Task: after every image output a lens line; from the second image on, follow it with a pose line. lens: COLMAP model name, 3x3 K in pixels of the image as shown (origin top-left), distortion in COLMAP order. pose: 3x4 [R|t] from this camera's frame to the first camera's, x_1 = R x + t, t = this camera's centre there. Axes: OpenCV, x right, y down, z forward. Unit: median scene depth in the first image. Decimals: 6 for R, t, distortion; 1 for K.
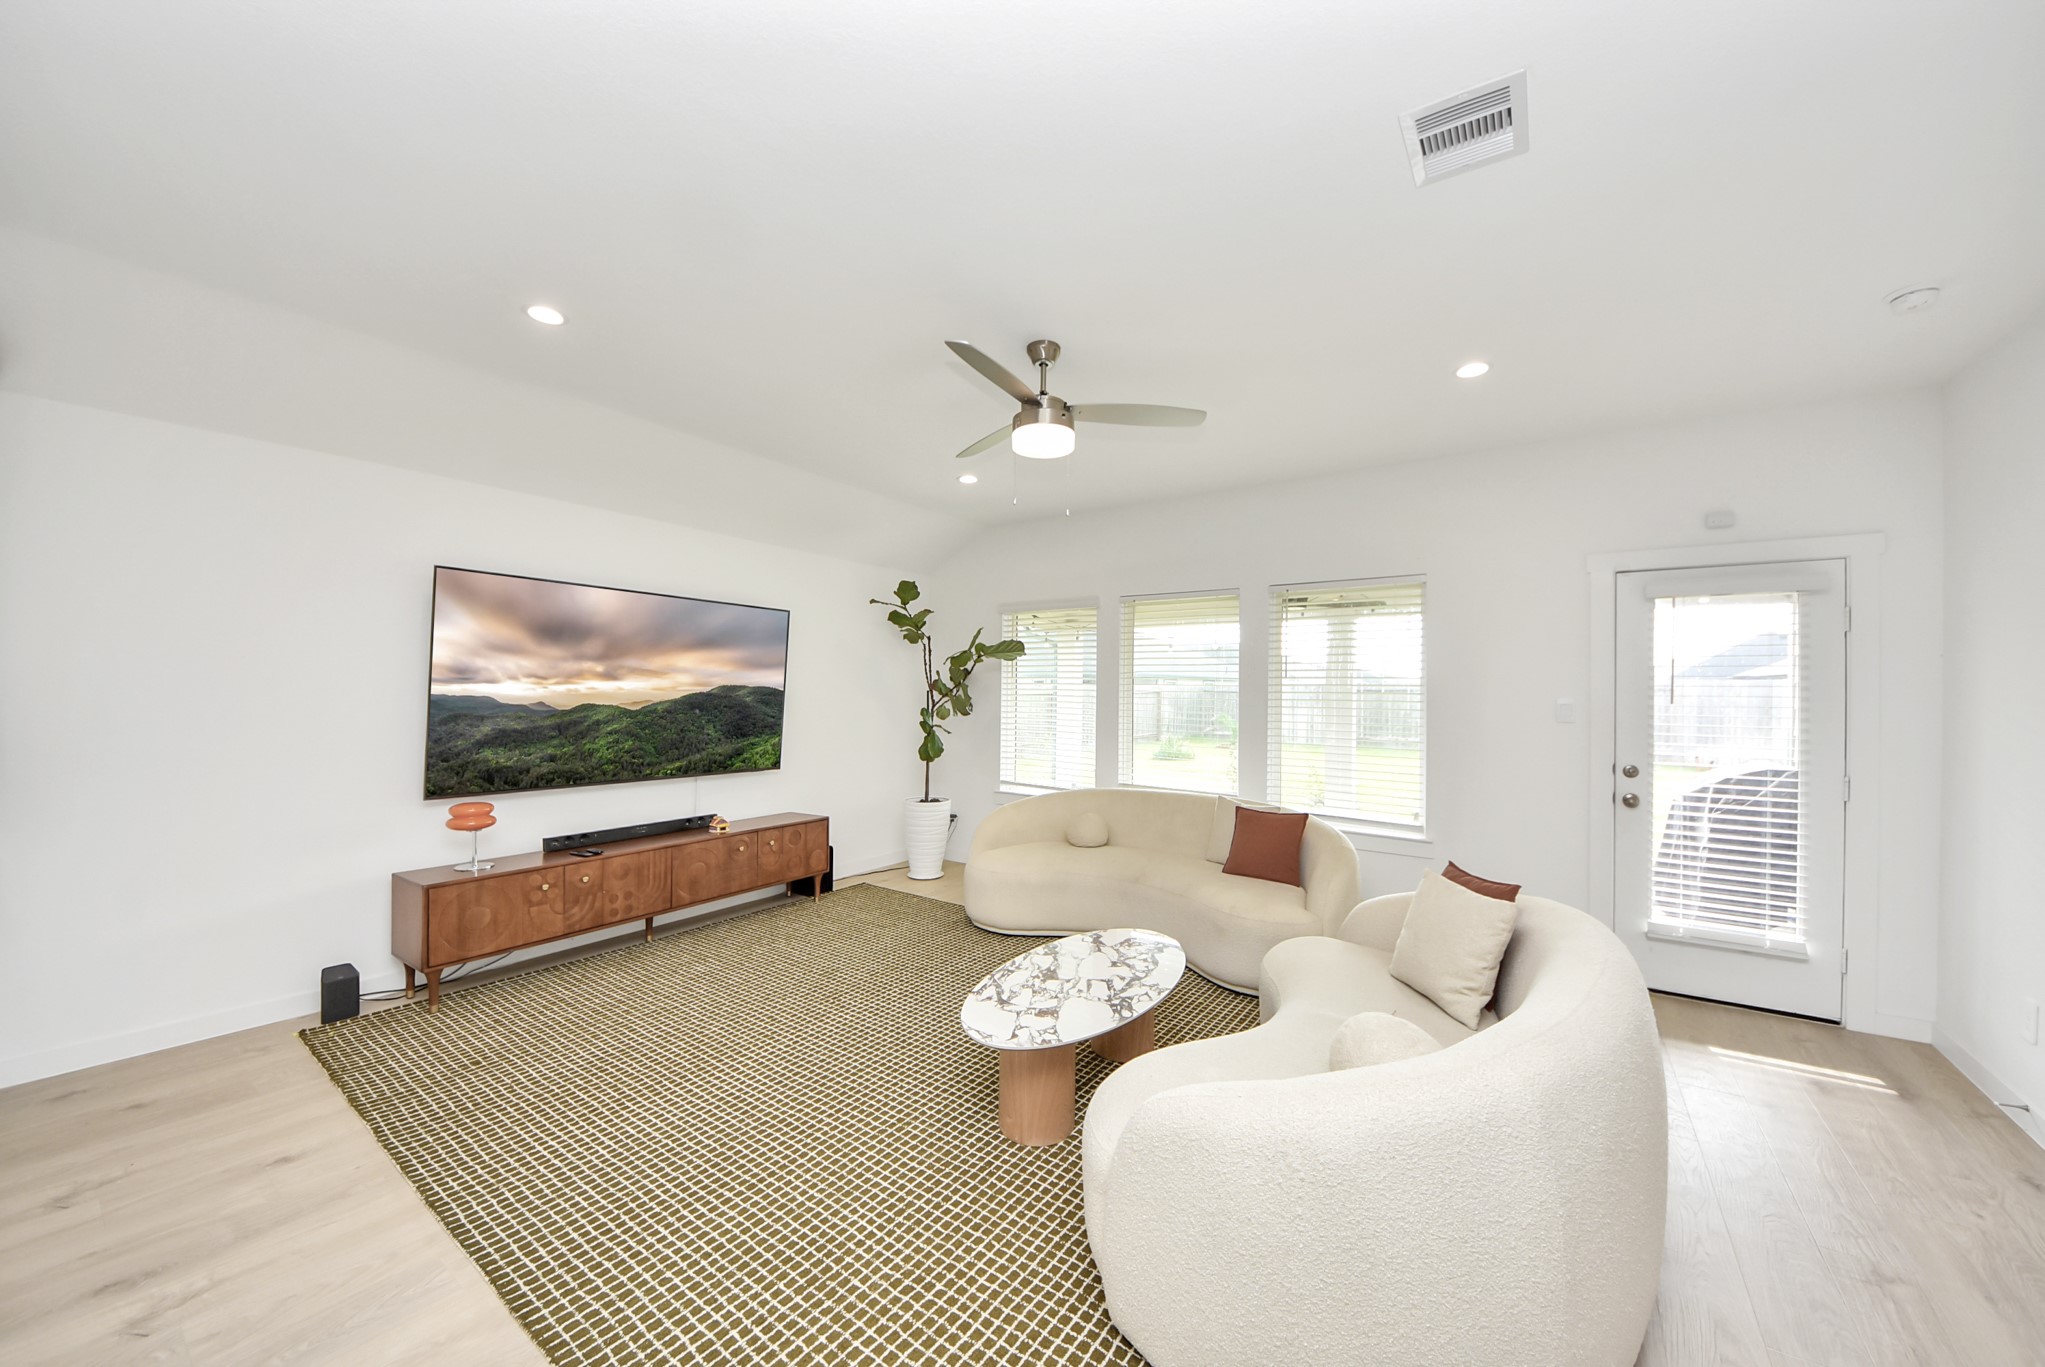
lens RADIAL K [[726.6, 0, 1022.5], [0, 726.6, 683.5], [0, 0, 1]] dist [-0.018801, -0.002548]
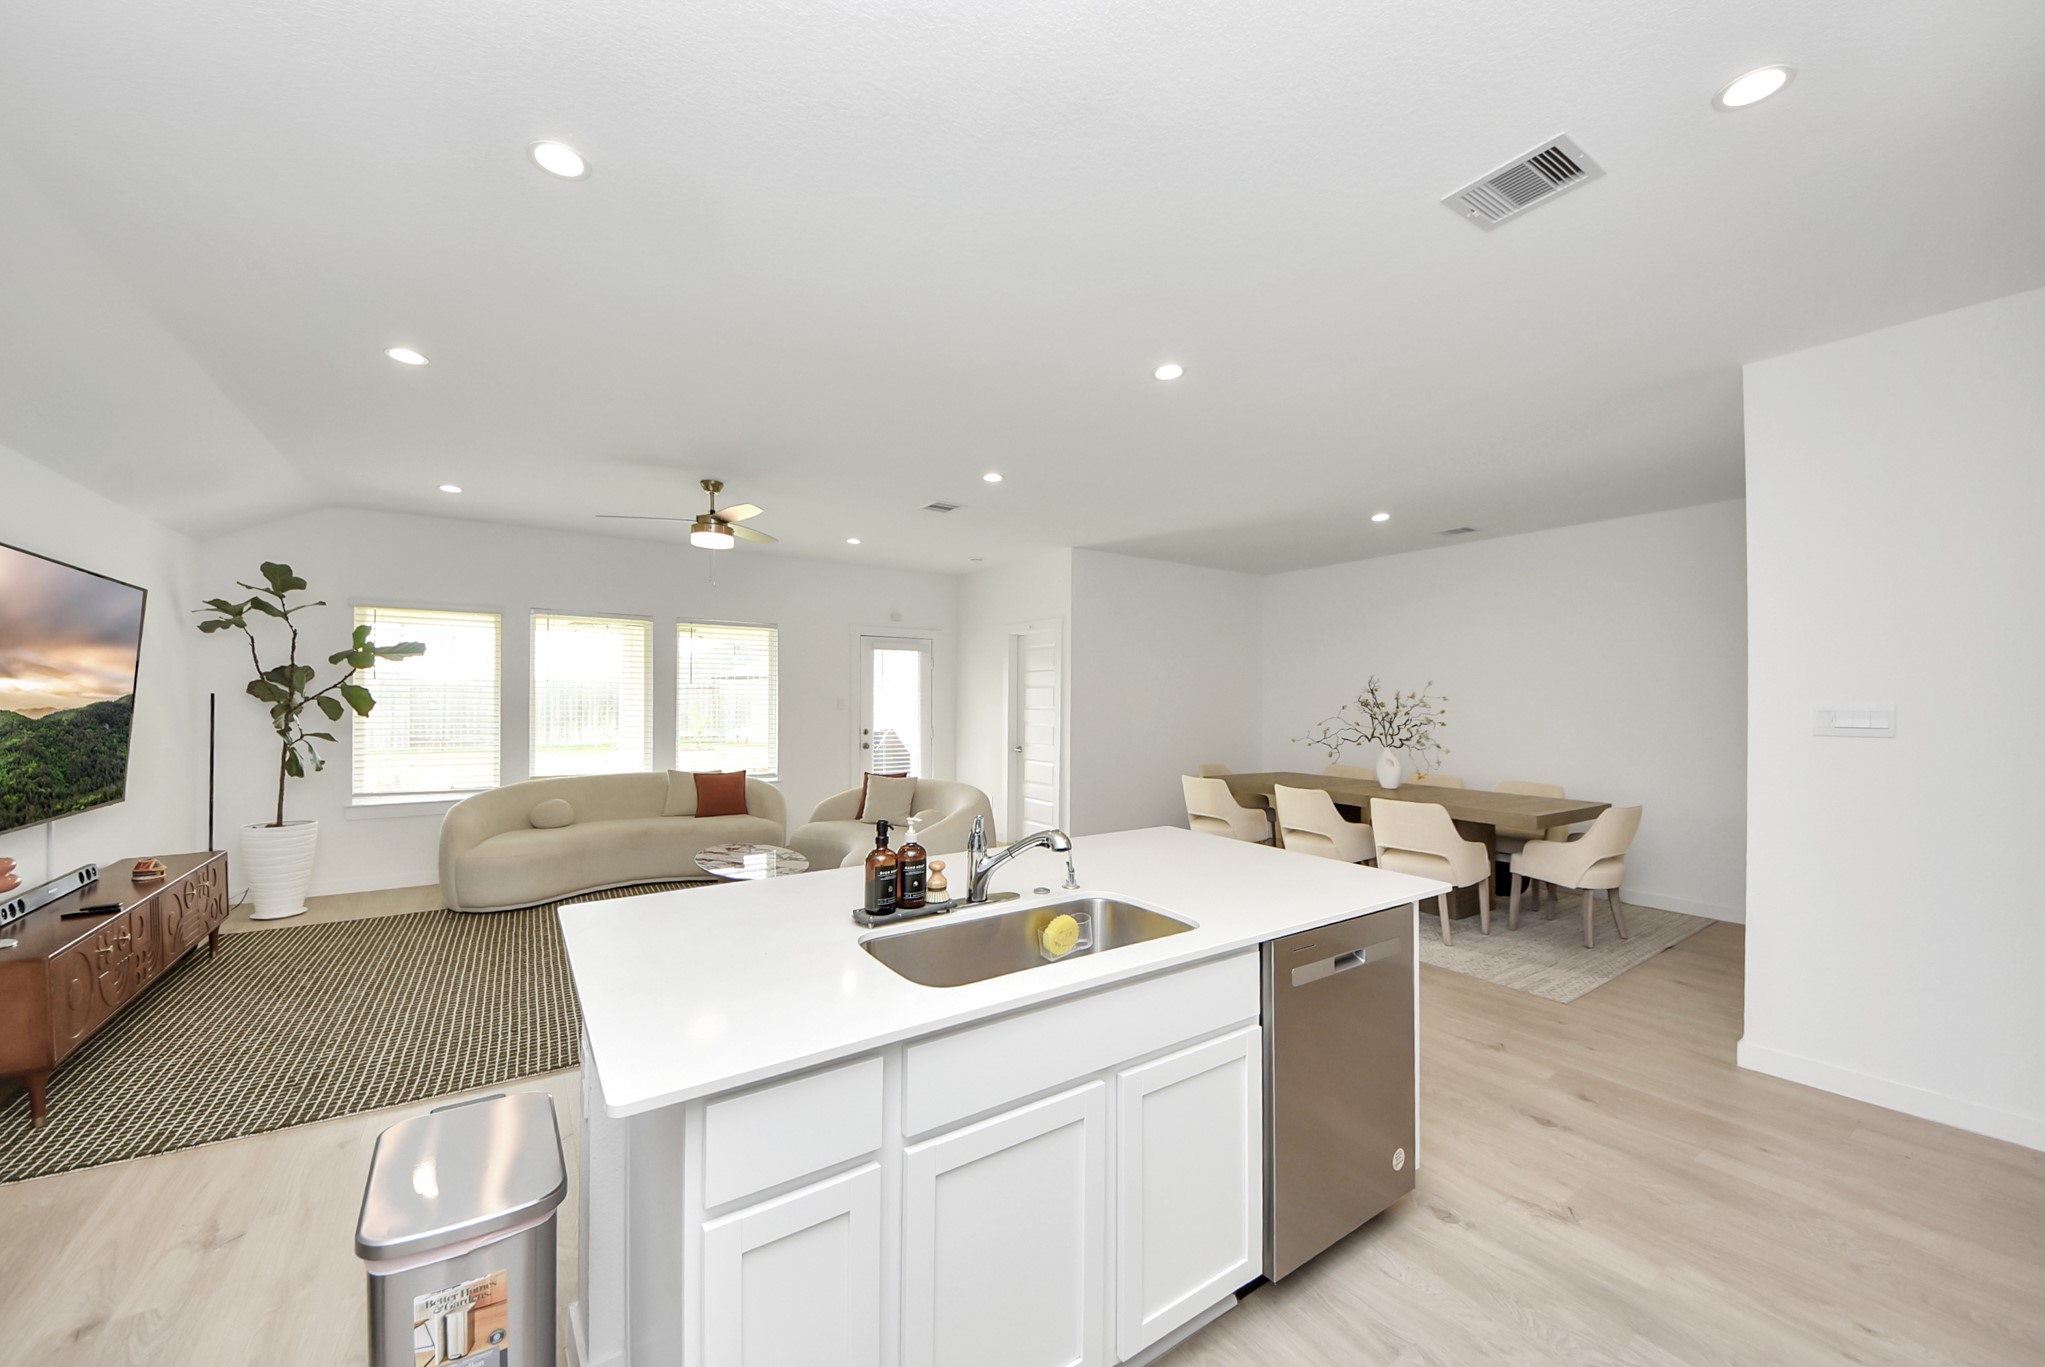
lens RADIAL K [[766.6, 0, 1020.2], [0, 766.6, 691.7], [0, 0, 1]] dist [0.018021, -0.014827]
pose [[0.357081, 0.008854, 0.934031, -1.293416], [-0.008529, 0.999944, -0.006218, 0.005824], [-0.934034, -0.005745, 0.357137, -0.247752]]
